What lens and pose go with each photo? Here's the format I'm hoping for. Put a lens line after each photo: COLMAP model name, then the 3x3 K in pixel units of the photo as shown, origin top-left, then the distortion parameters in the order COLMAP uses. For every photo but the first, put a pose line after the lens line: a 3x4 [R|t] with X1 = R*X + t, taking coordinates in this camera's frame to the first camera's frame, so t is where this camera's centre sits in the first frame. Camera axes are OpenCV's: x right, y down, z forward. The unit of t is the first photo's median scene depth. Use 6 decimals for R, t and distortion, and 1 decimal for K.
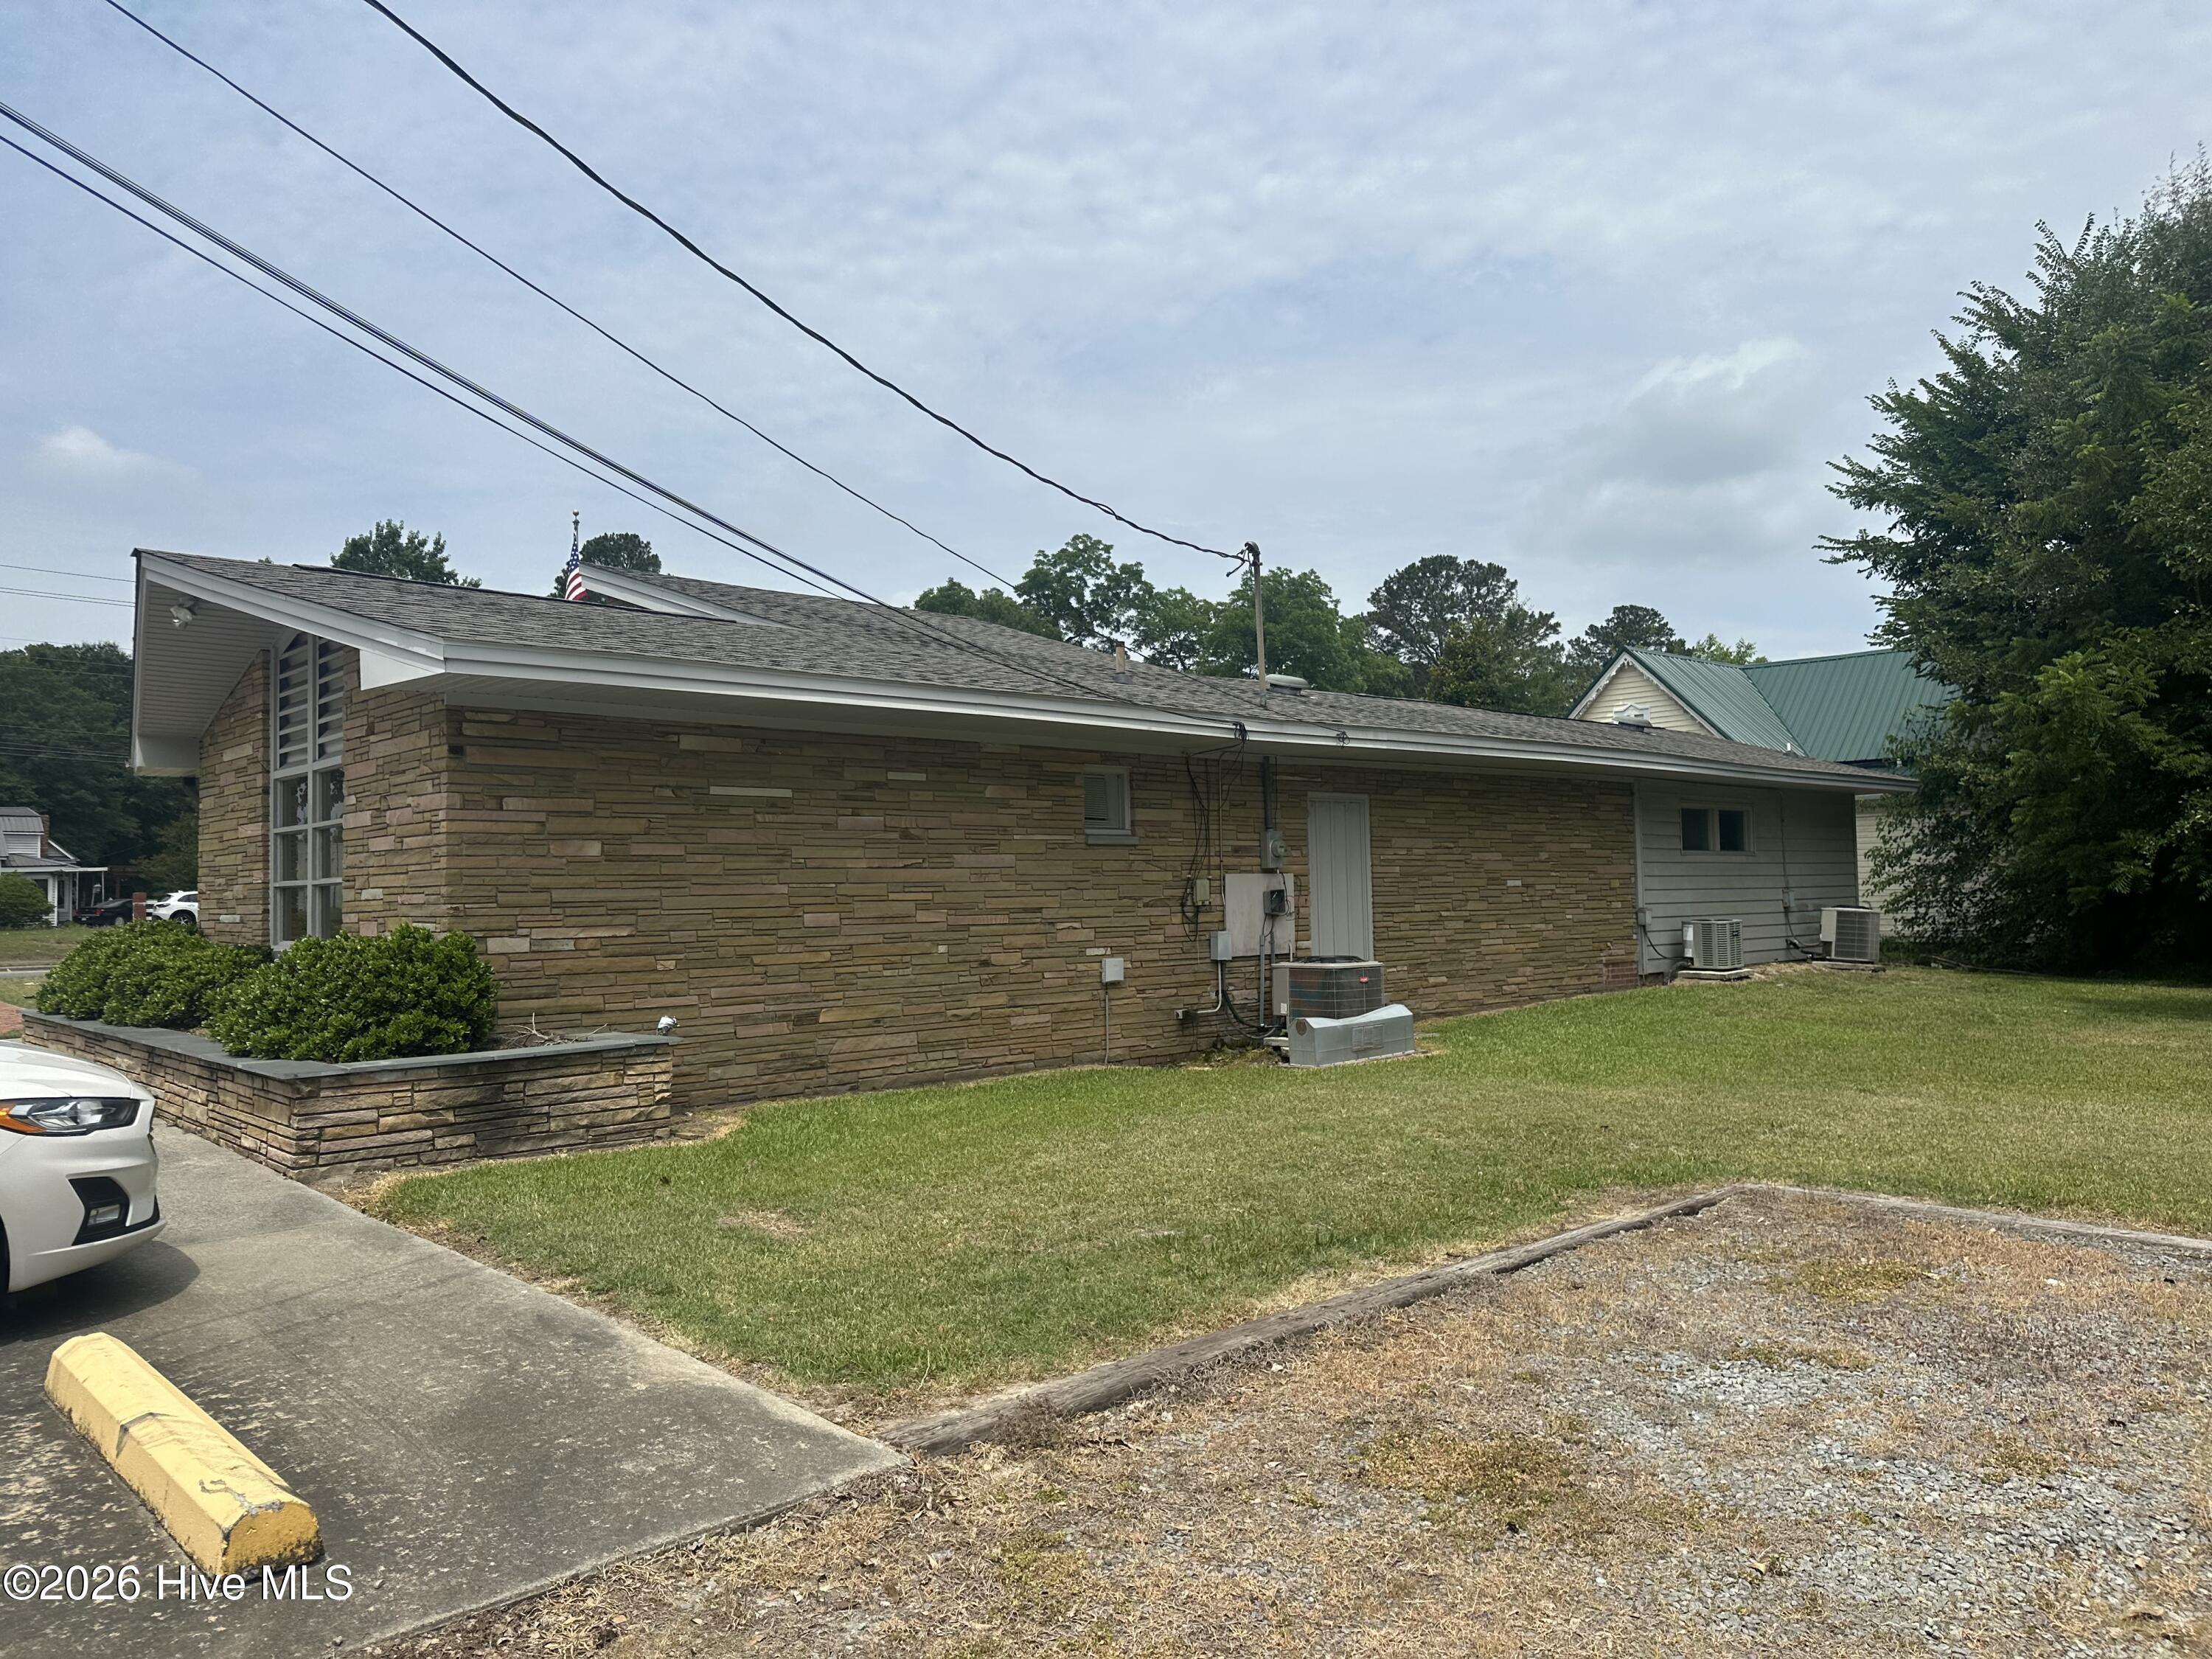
lens RADIAL K [[1461.7, 0, 1126.4], [0, 1461.7, 844.4], [0, 0, 1]] dist [0.104036, -0.117675]
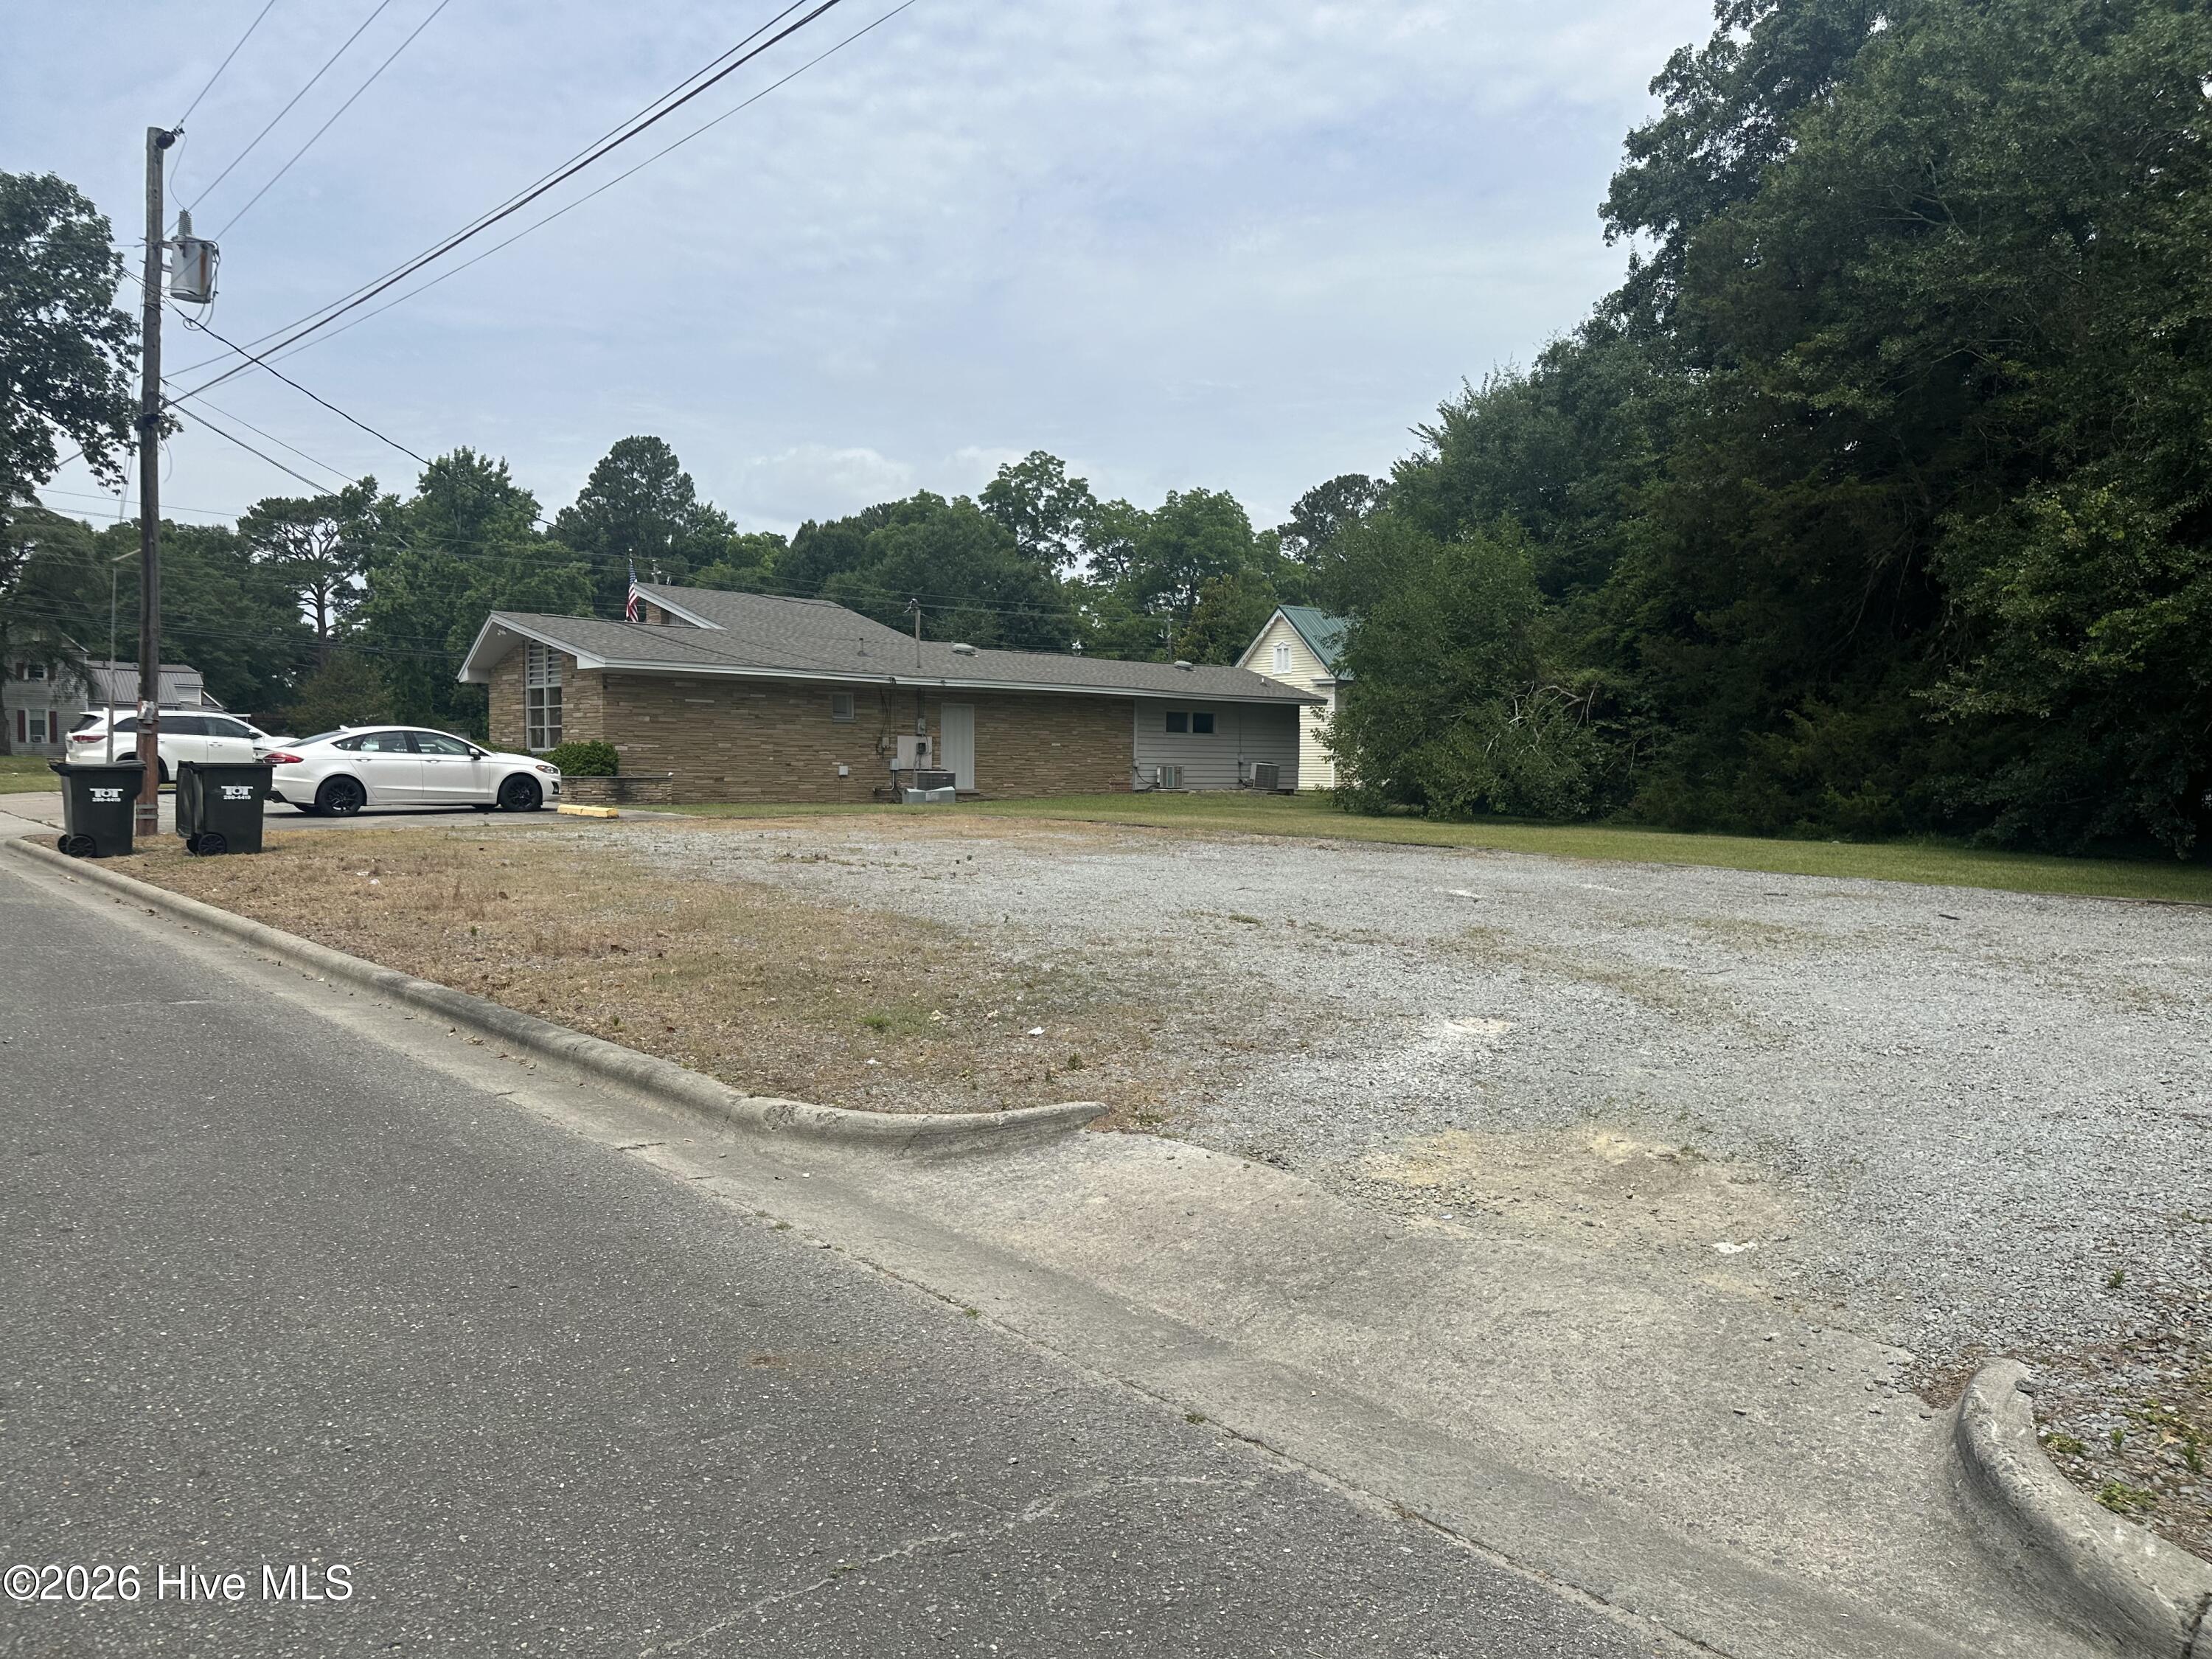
lens RADIAL K [[1461.7, 0, 1126.4], [0, 1461.7, 844.4], [0, 0, 1]] dist [0.104036, -0.117675]
pose [[0.999529, 0.028212, -0.012062, 0.082193], [-0.027072, 0.995923, 0.086044, -0.003424], [0.014440, -0.085677, 0.996218, -0.249763]]
